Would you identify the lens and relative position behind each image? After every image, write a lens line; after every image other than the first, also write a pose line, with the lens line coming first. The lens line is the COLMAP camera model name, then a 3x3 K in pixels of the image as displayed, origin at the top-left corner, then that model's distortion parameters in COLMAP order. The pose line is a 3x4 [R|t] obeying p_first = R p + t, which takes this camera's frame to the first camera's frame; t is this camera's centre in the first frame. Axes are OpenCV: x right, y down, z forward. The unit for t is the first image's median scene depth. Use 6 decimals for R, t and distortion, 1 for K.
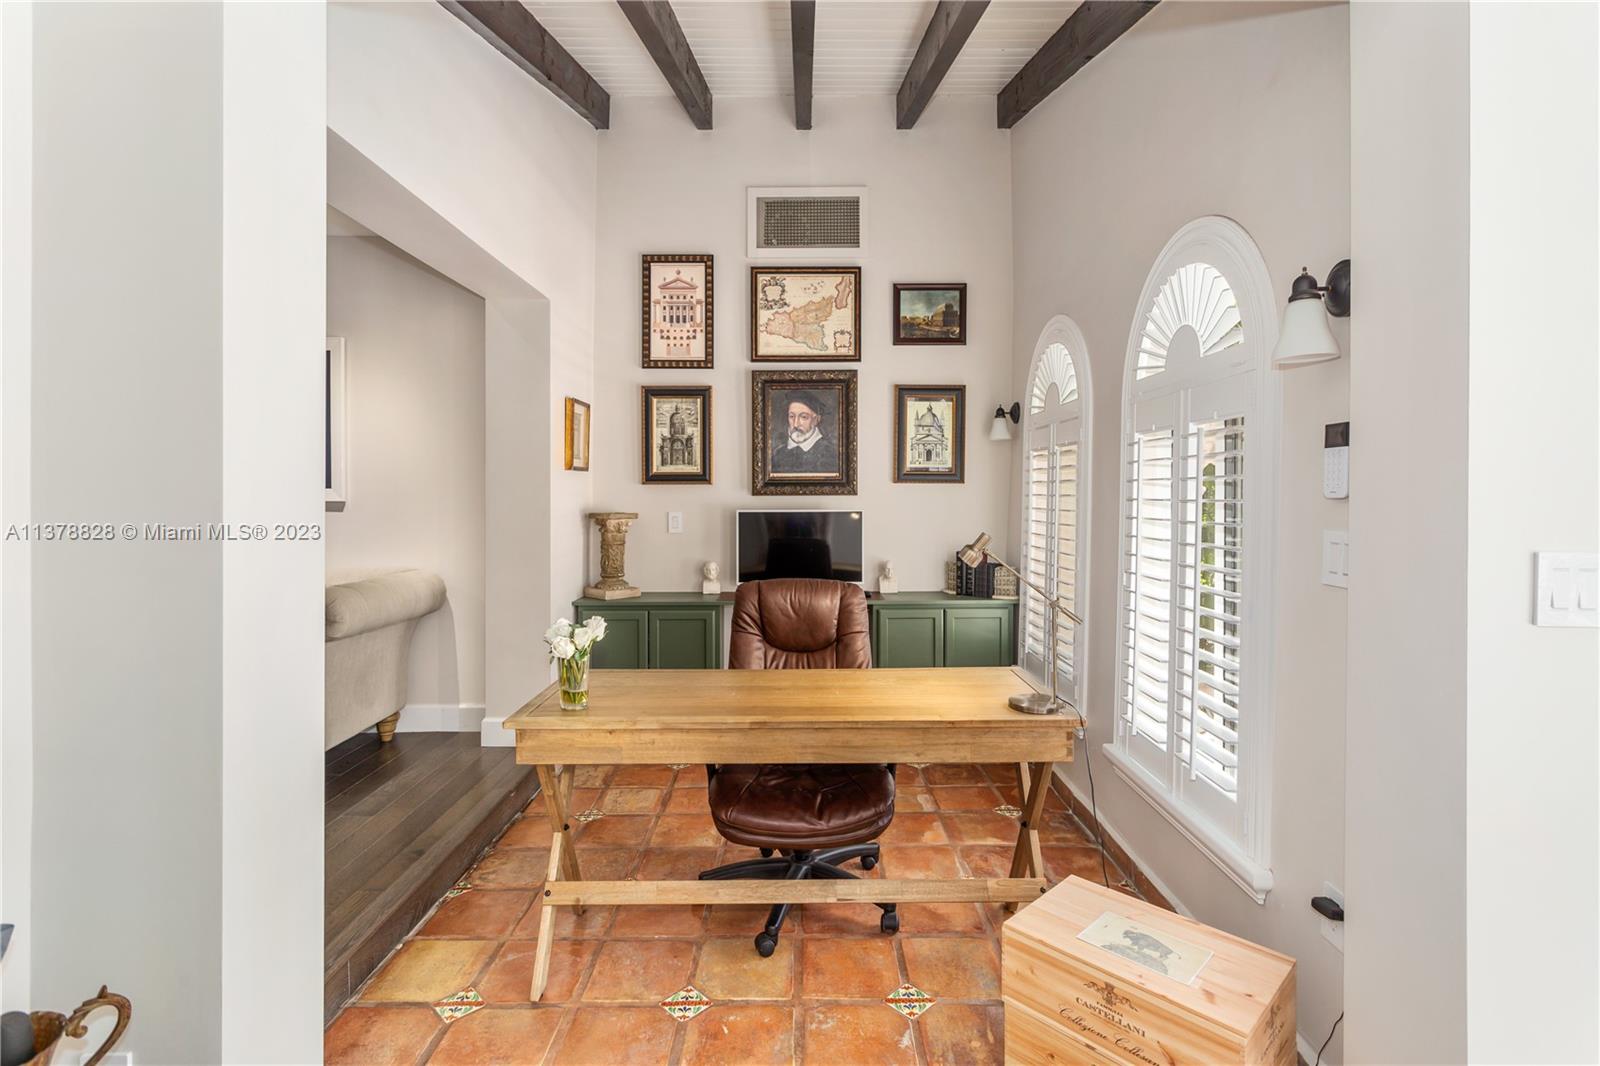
lens RADIAL K [[761.0, 0, 799.1], [0, 761.0, 505.3], [0, 0, 1]] dist [-0.001526, -0.000154]
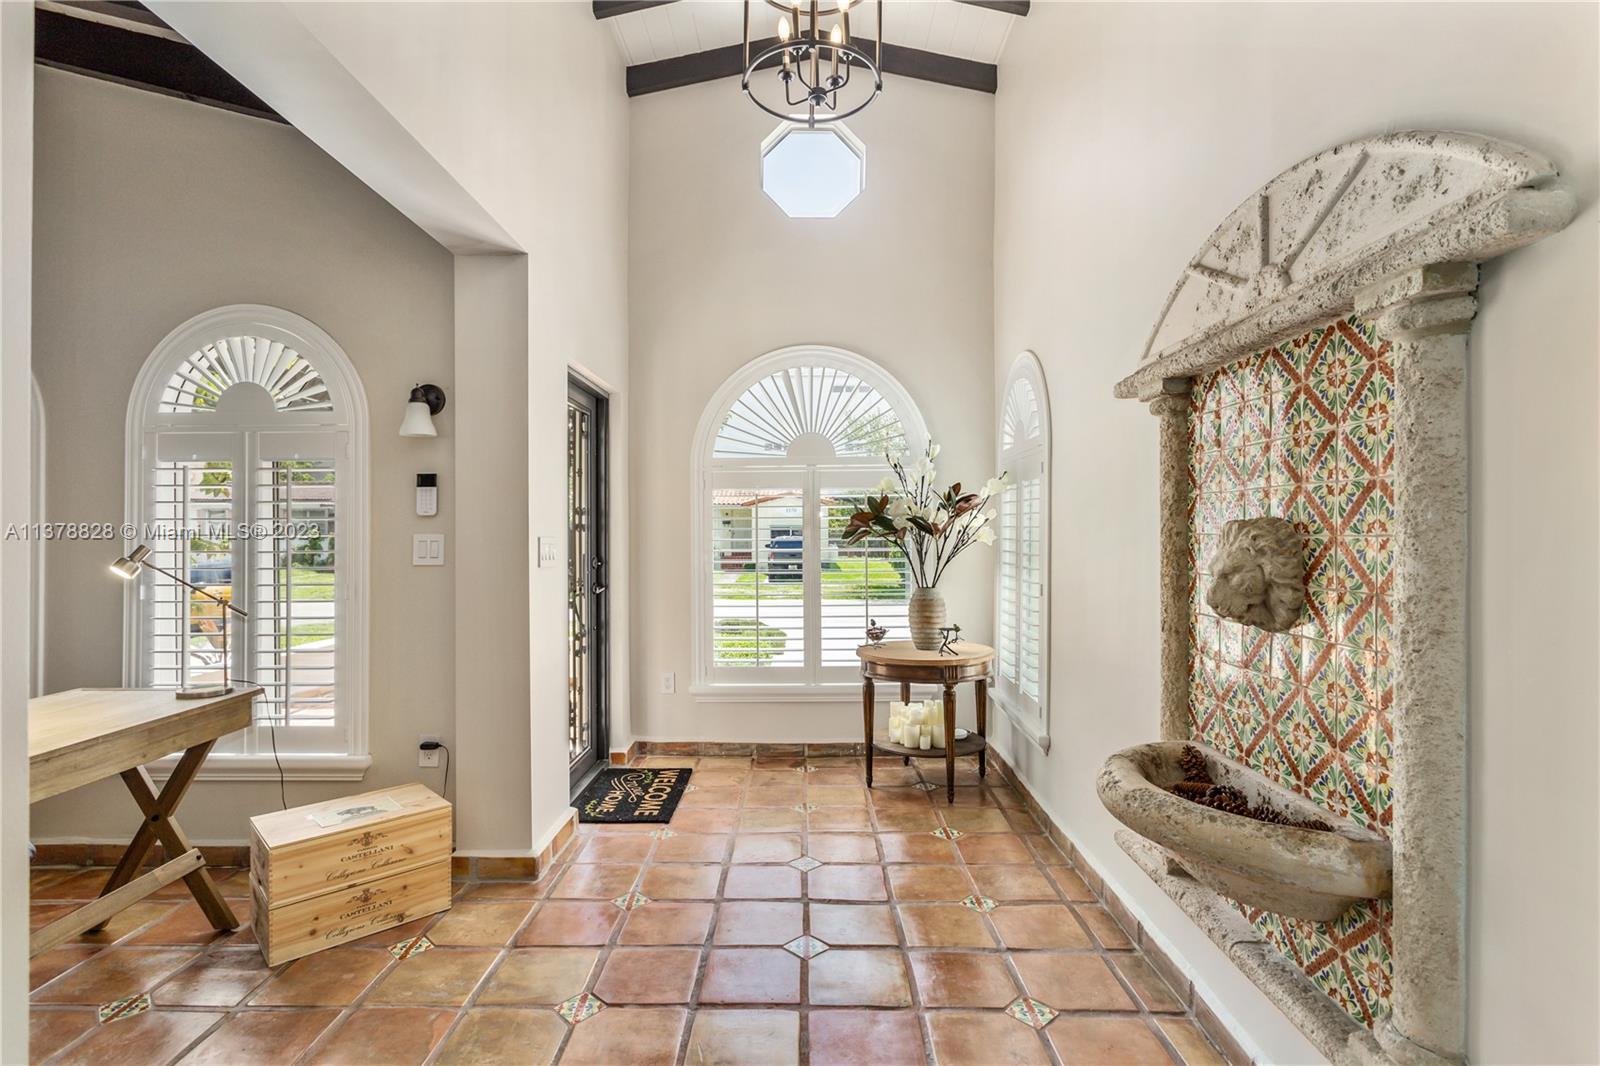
lens RADIAL K [[761.0, 0, 799.1], [0, 761.0, 505.3], [0, 0, 1]] dist [-0.001526, -0.000154]
pose [[0.016326, 0.024209, 0.999574, -1.066258], [0.013004, 0.999617, -0.024422, 0.021279], [-0.999782, 0.013397, 0.016005, 0.094140]]
